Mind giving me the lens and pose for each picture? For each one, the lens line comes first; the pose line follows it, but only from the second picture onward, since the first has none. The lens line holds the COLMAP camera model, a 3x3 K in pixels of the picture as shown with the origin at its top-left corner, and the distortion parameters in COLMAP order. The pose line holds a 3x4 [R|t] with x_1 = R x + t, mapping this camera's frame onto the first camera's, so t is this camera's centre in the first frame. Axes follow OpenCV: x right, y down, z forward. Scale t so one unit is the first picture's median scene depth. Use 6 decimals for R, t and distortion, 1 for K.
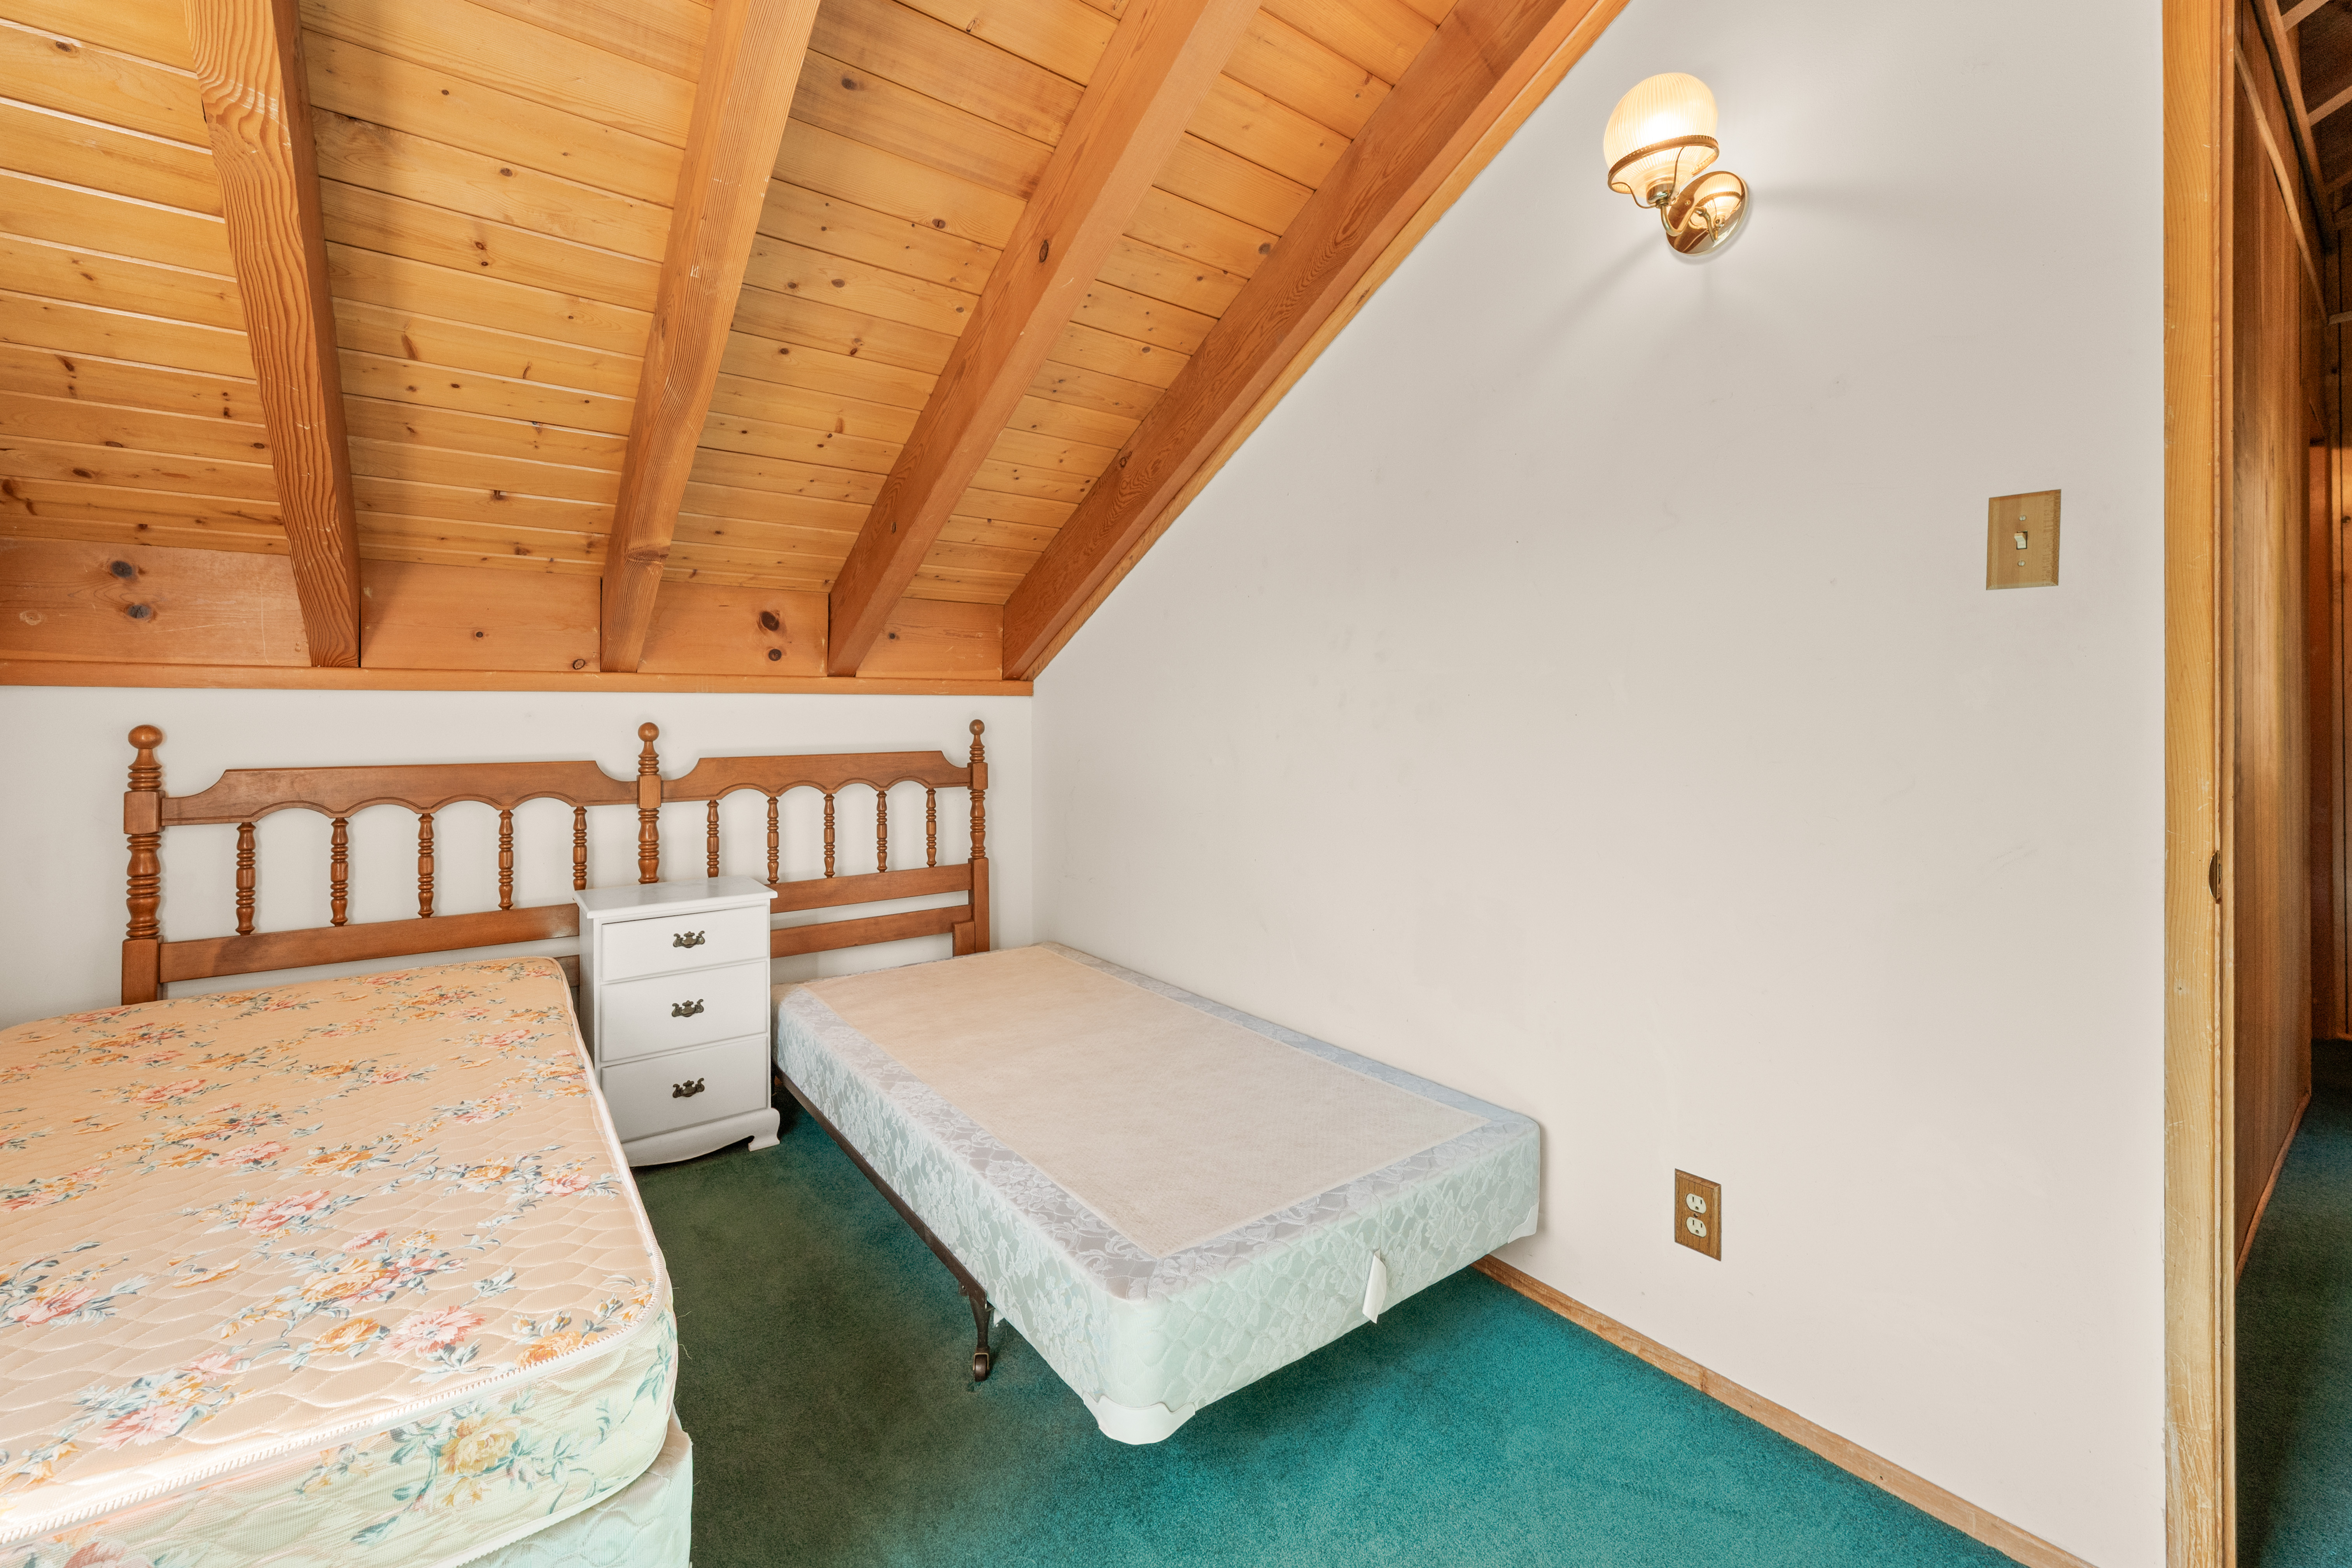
lens RADIAL K [[956.3, 0, 1172.8], [0, 956.3, 739.0], [0, 0, 1]] dist [0.001344, 0.000133]
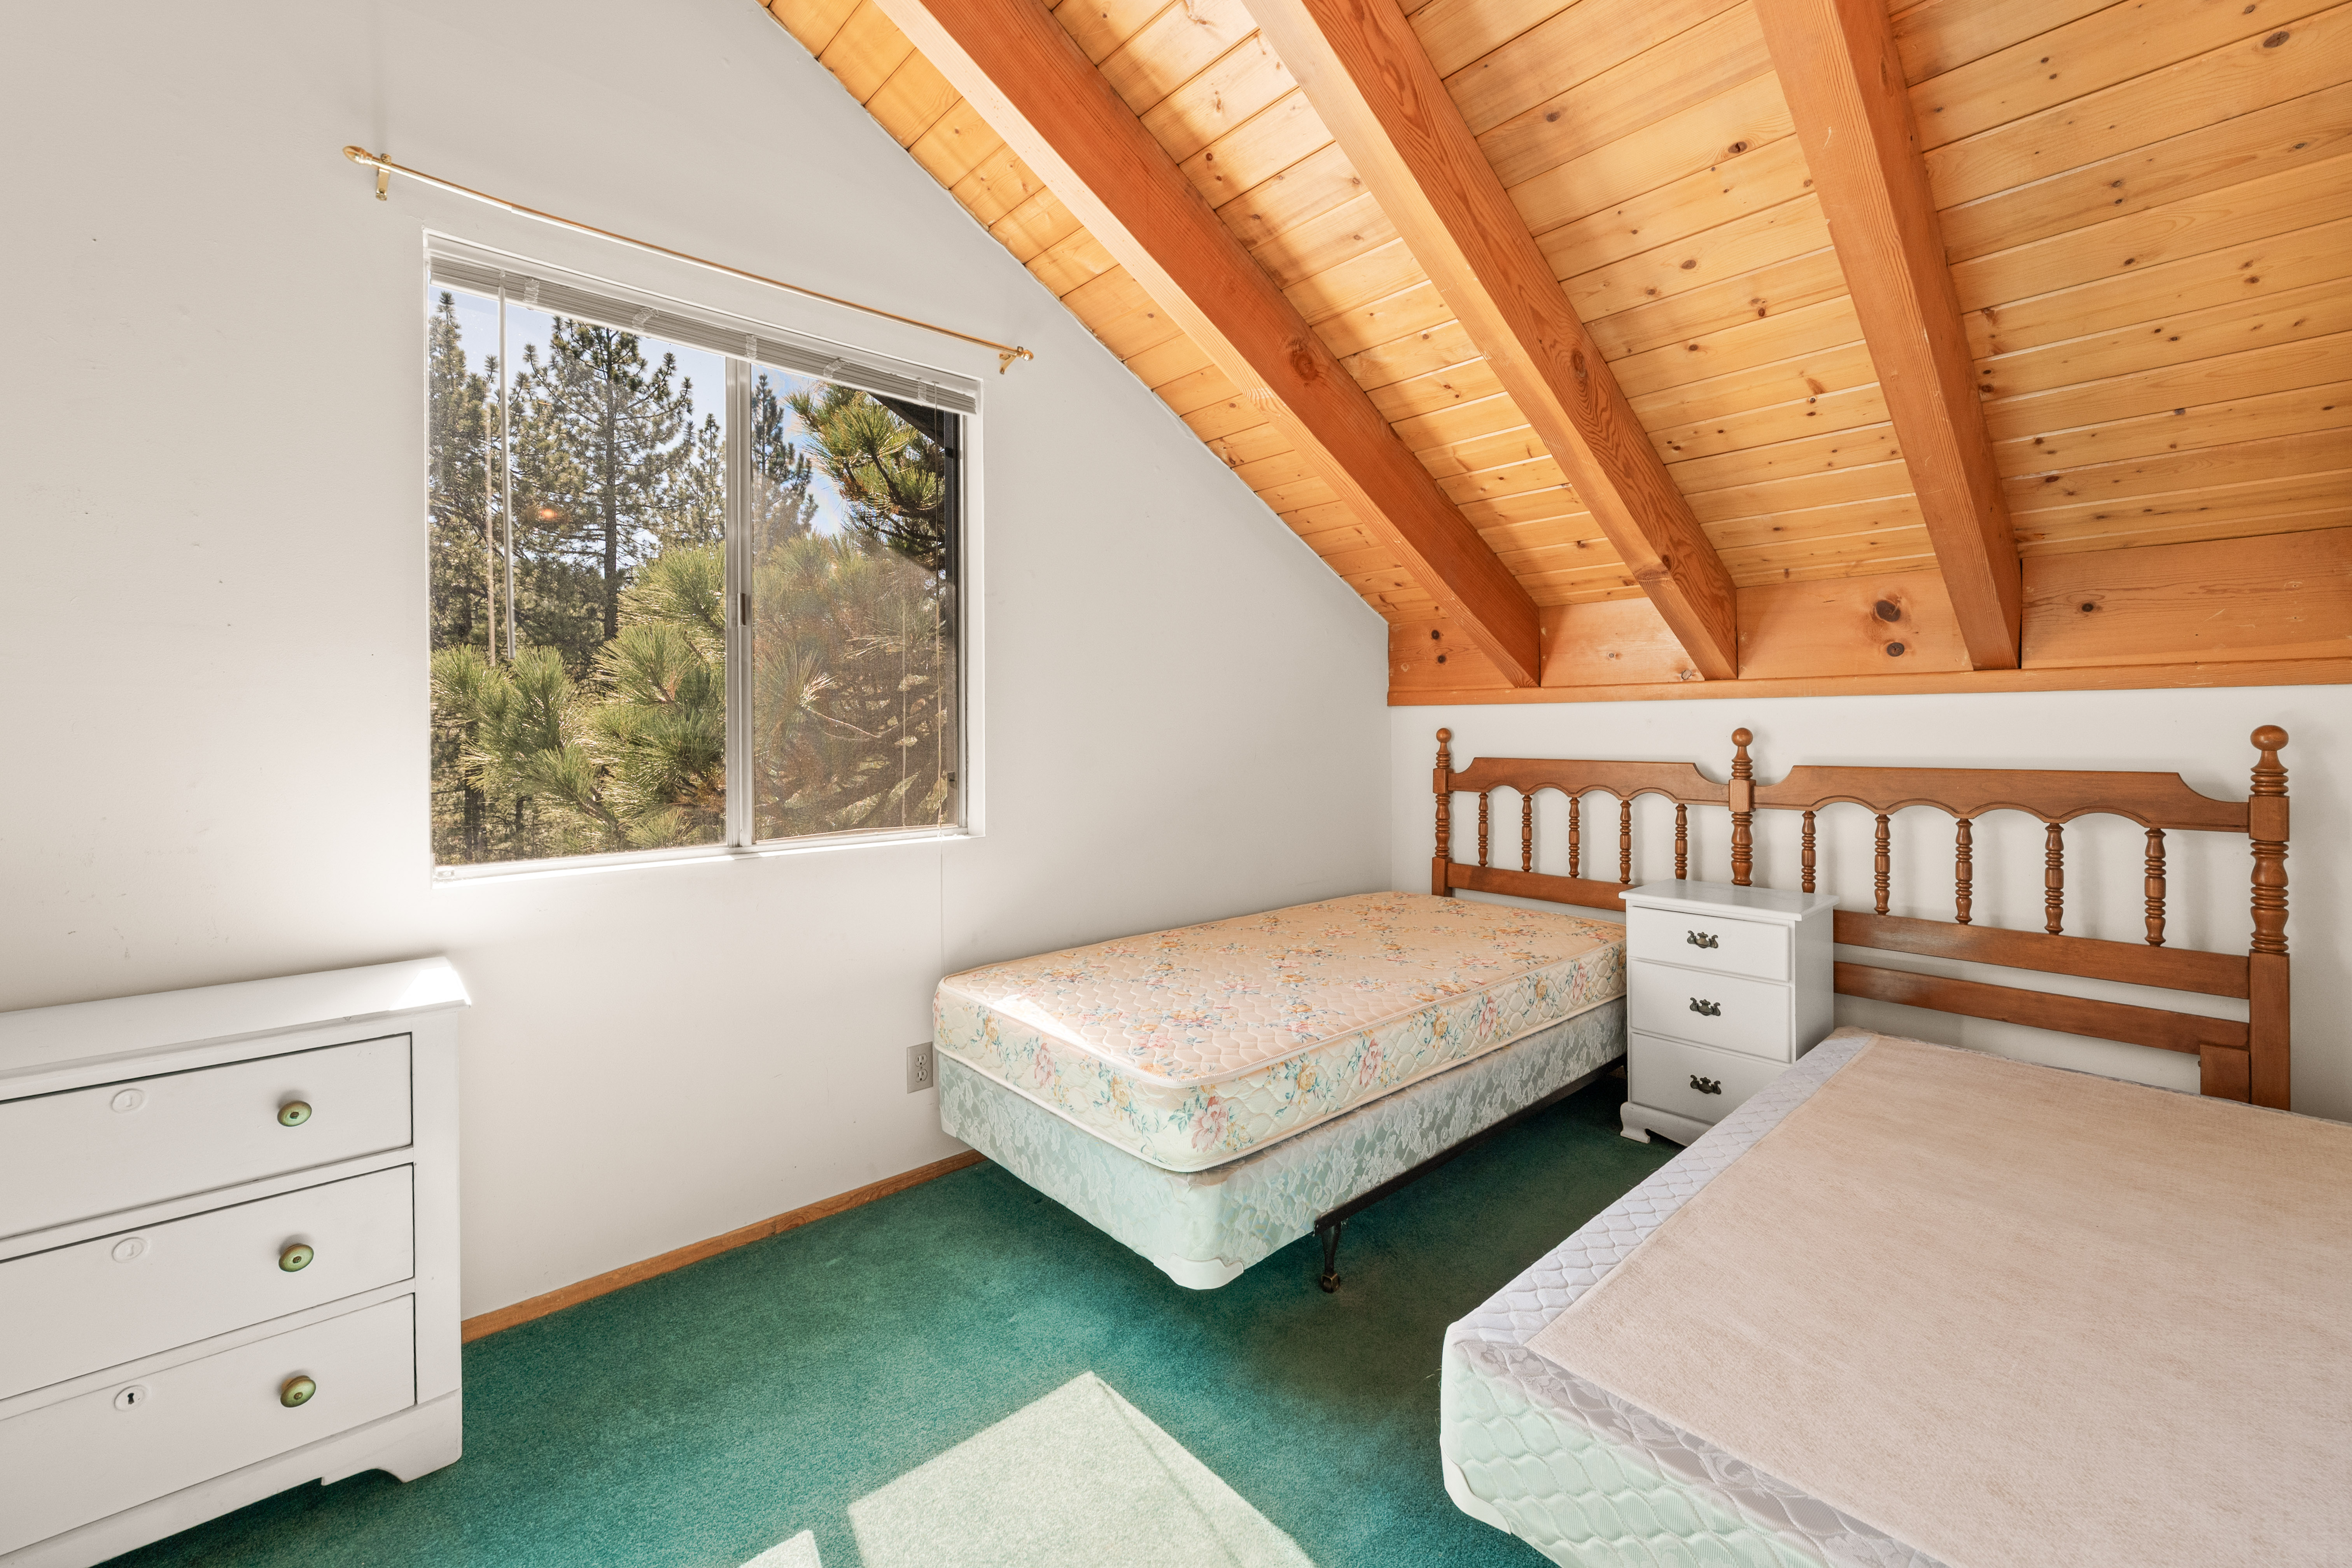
lens RADIAL K [[965.9, 0, 1177.2], [0, 965.9, 743.1], [0, 0, 1]] dist [-0.003787, -0.000111]
pose [[0.095570, 0.019987, -0.995222, 0.415768], [-0.019553, 0.999643, 0.018198, -0.007796], [0.995231, 0.017720, 0.095926, 0.301566]]
